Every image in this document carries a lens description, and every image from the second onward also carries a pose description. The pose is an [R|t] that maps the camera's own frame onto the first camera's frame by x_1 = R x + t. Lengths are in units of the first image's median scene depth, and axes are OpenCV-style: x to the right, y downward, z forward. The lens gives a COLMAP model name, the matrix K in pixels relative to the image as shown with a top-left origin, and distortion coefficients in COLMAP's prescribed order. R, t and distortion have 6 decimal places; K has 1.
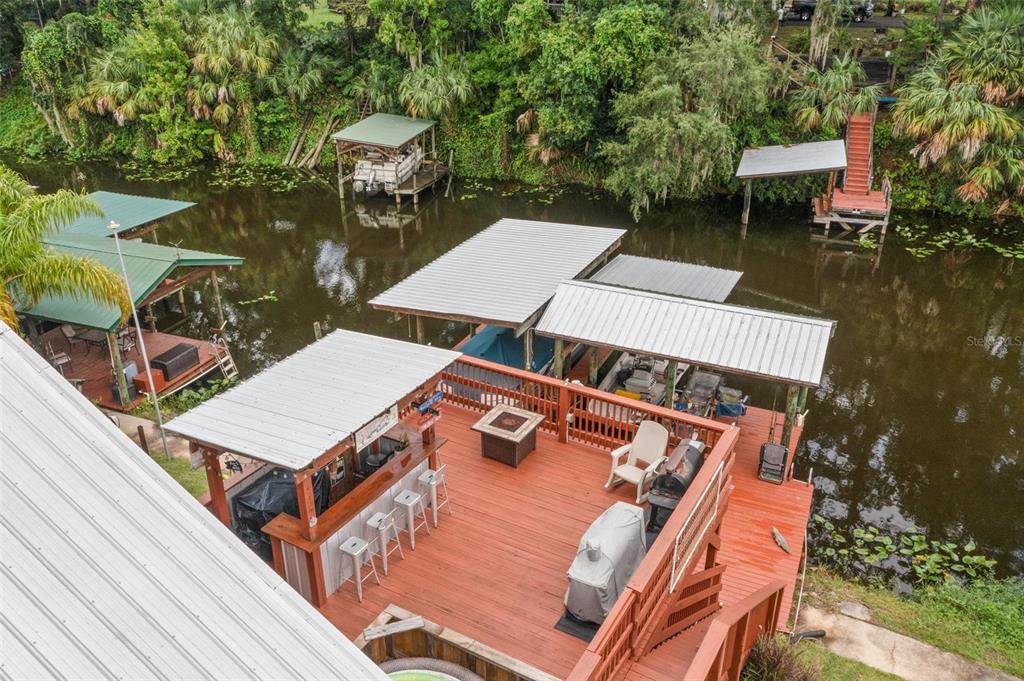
lens RADIAL K [[838.3, 0, 509.4], [0, 838.3, 335.4], [0, 0, 1]] dist [-0.002773, 0.009589]
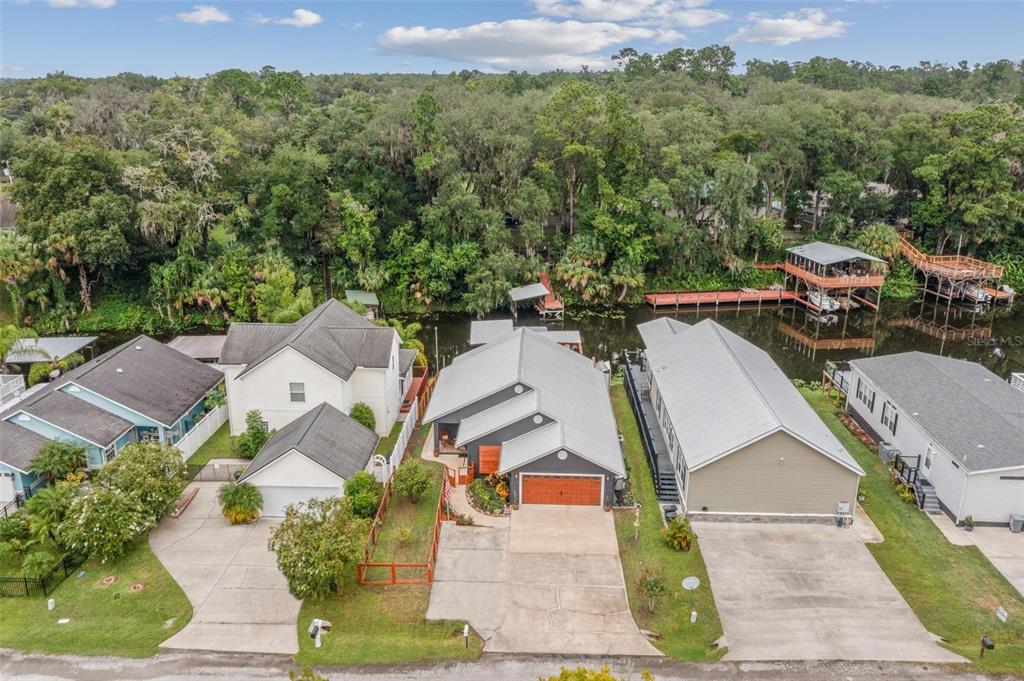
lens RADIAL K [[838.3, 0, 509.4], [0, 838.3, 335.4], [0, 0, 1]] dist [-0.002773, 0.009589]
pose [[0.887858, -0.128040, 0.441944, -0.936080], [0.190944, 0.976421, -0.100713, 0.189139], [-0.418627, 0.173805, 0.891371, -1.374695]]
